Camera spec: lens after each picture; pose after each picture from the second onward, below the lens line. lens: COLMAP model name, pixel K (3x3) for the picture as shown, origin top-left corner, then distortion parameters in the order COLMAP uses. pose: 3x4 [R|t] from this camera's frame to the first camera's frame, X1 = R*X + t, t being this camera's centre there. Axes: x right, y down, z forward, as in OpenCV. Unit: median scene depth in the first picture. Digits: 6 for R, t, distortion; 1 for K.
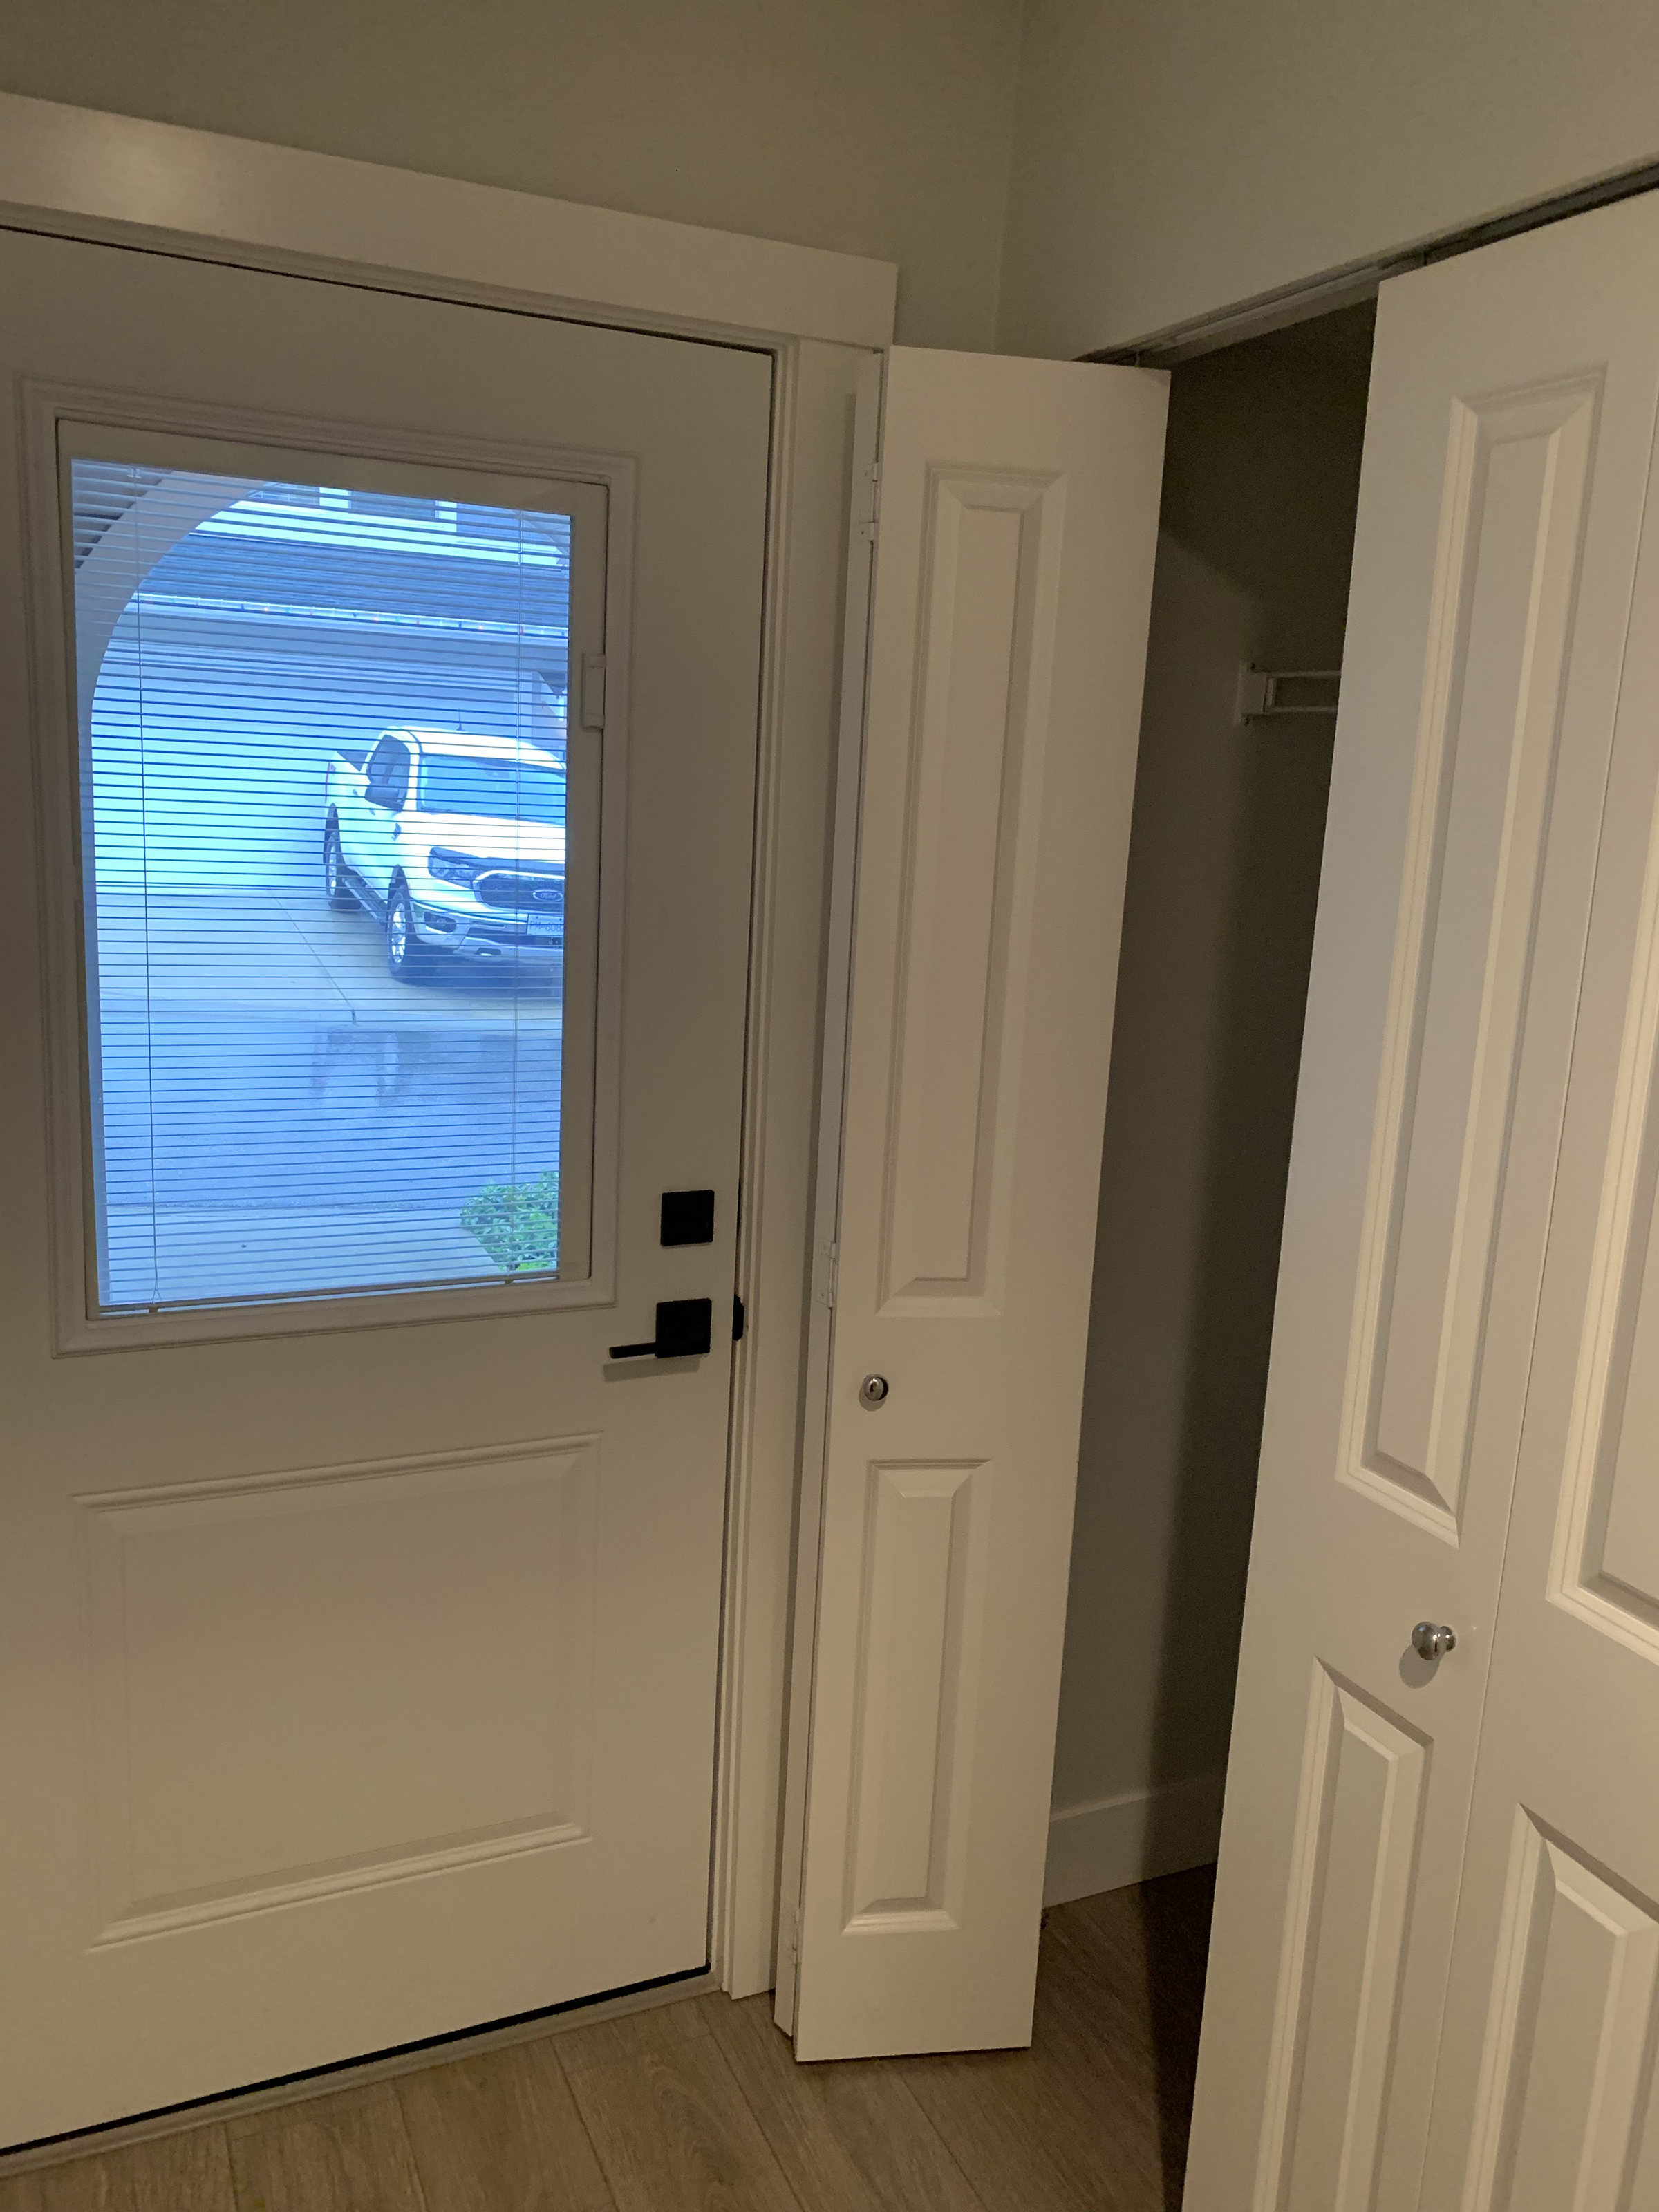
lens RADIAL K [[1708.3, 0, 823.2], [0, 1708.3, 1096.5], [0, 0, 1]] dist [0.022199, -0.004003]
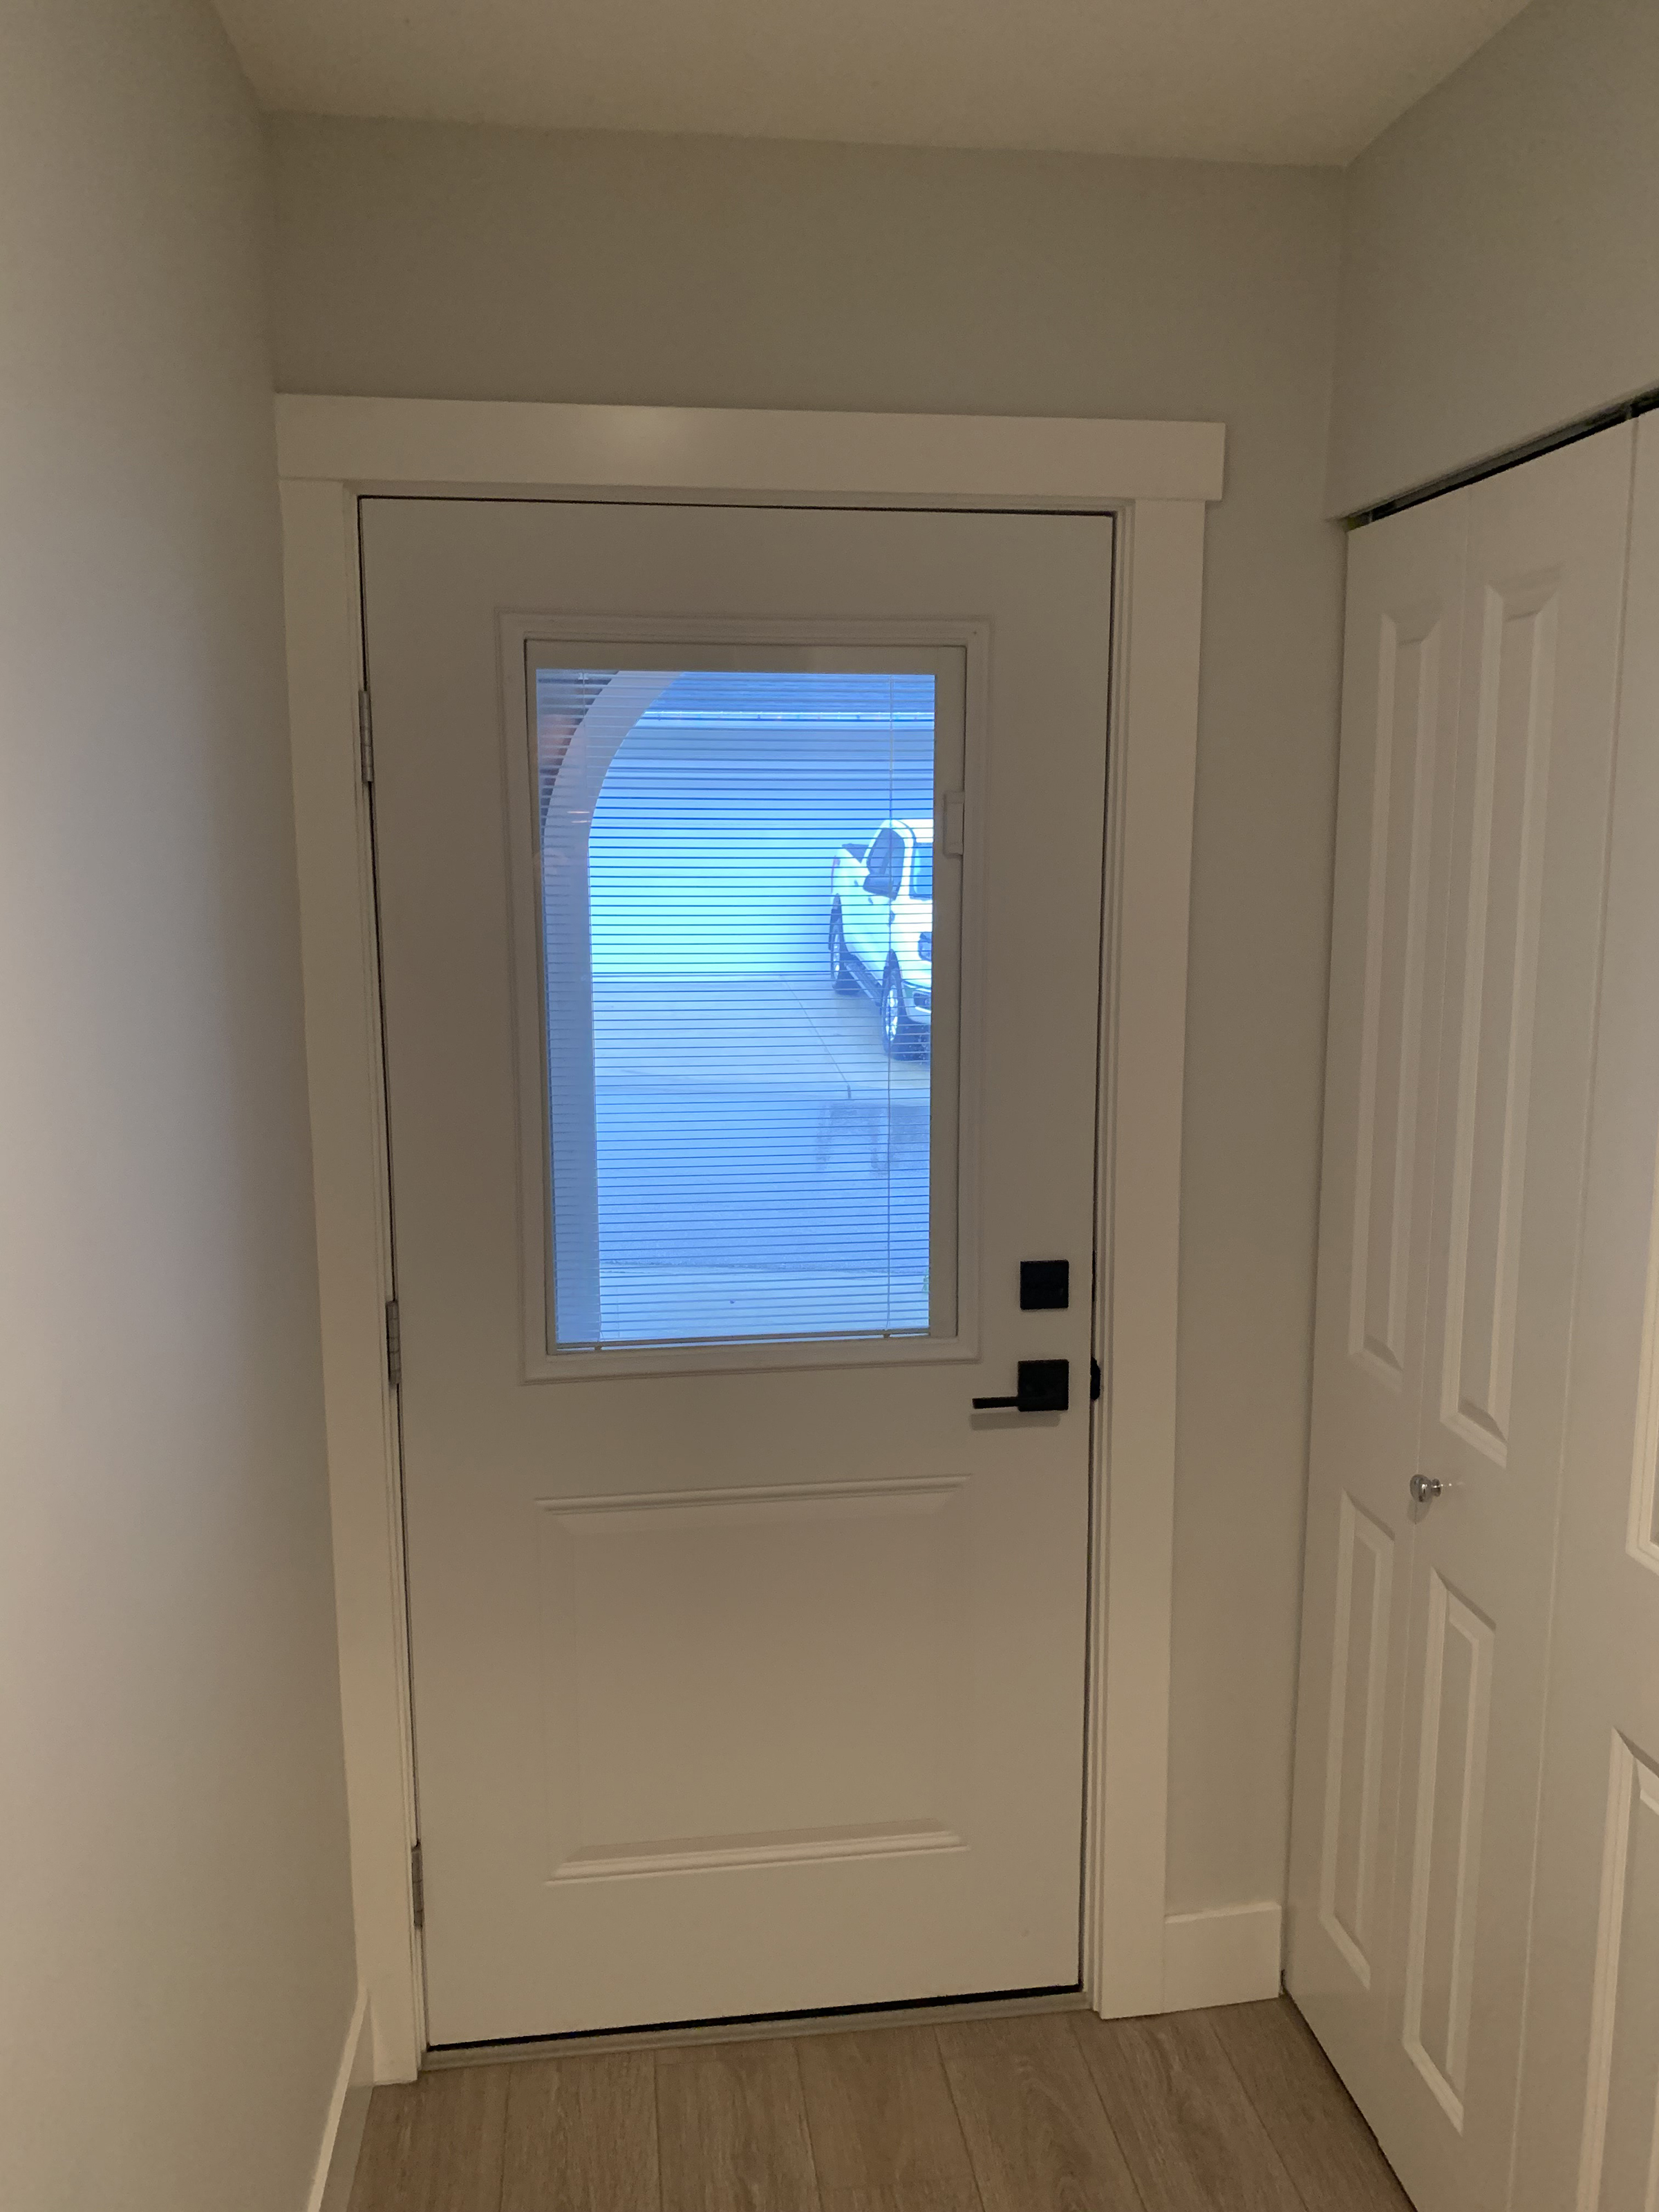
lens RADIAL K [[1702.3, 0, 839.3], [0, 1702.3, 1099.0], [0, 0, 1]] dist [0.017098, -0.006895]
pose [[0.959639, -0.002730, -0.281221, 0.100501], [-0.008618, 0.999198, -0.039106, -0.005364], [0.281102, 0.039951, 0.958846, -0.100576]]
